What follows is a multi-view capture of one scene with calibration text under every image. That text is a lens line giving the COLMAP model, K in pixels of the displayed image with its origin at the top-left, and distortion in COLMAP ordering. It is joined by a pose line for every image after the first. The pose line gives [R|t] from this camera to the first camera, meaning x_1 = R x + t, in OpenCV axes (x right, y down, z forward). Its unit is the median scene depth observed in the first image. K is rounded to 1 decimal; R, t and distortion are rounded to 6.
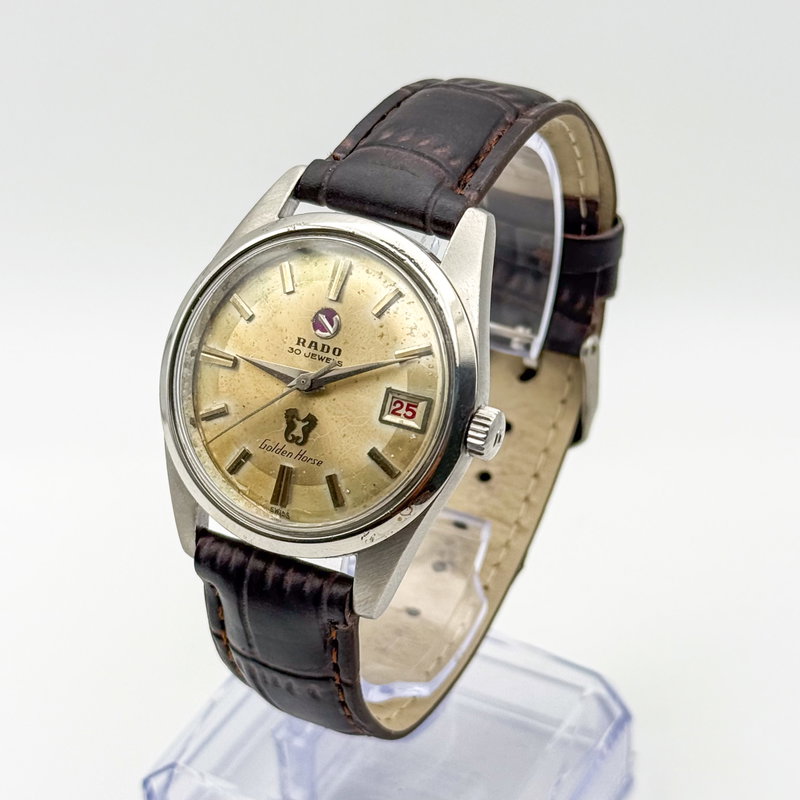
lens RADIAL K [[2022.7, 0, 400.0], [0, 2022.7, 400.0], [0, 0, 1]] dist [0.090318, 0.593709]
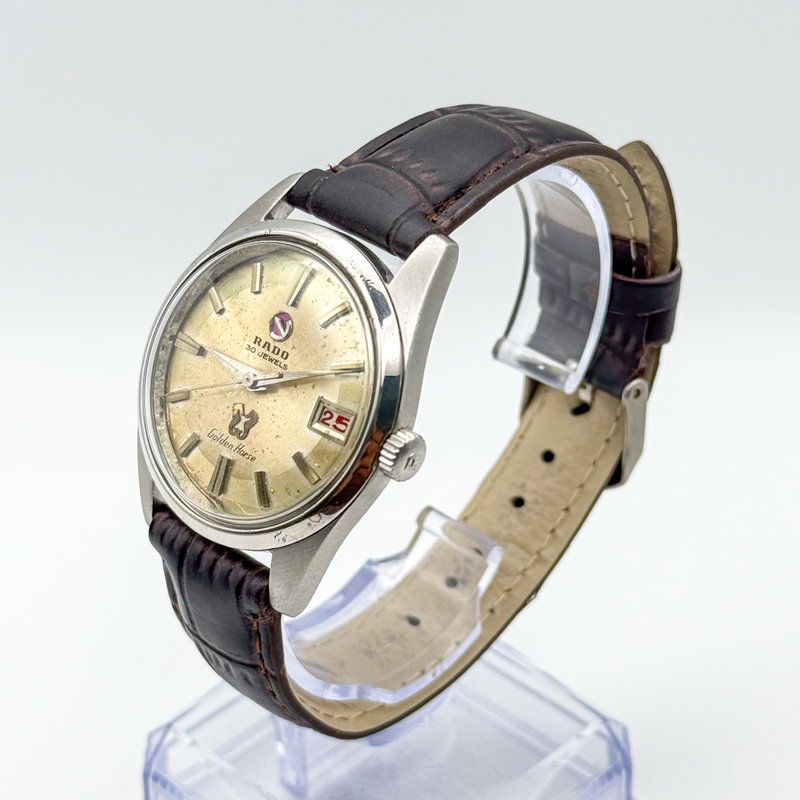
lens RADIAL K [[2022.7, 0, 400.0], [0, 2022.7, 400.0], [0, 0, 1]] dist [0.090318, 0.593709]
pose [[0.958734, 0.149023, -0.242119, 0.276137], [-0.148026, 0.988730, 0.022410, -0.032785], [0.242730, 0.014355, 0.969988, 0.010368]]
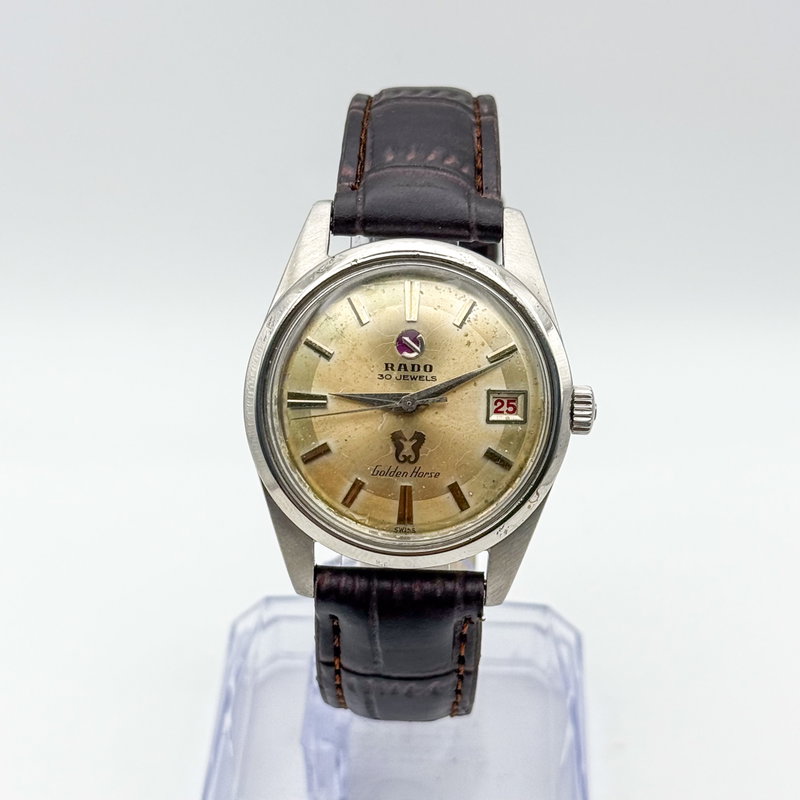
lens RADIAL K [[2022.7, 0, 400.0], [0, 2022.7, 400.0], [0, 0, 1]] dist [0.090318, 0.593709]
pose [[0.906024, -0.233992, 0.352659, -0.414319], [0.221993, 0.972181, 0.074720, -0.088597], [-0.360332, 0.010590, 0.932764, 0.024286]]
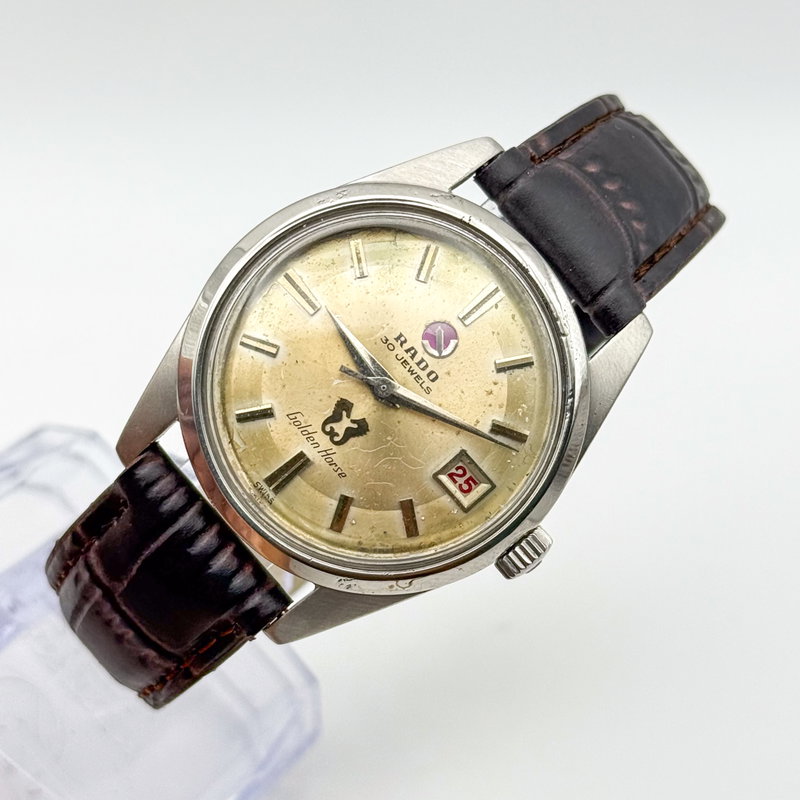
lens RADIAL K [[2022.7, 0, 400.0], [0, 2022.7, 400.0], [0, 0, 1]] dist [0.090318, 0.593709]
pose [[0.781313, 0.514393, 0.353483, -0.330778], [-0.564296, 0.824180, 0.047921, -0.047837], [-0.266683, -0.236910, 0.934213, 0.211803]]
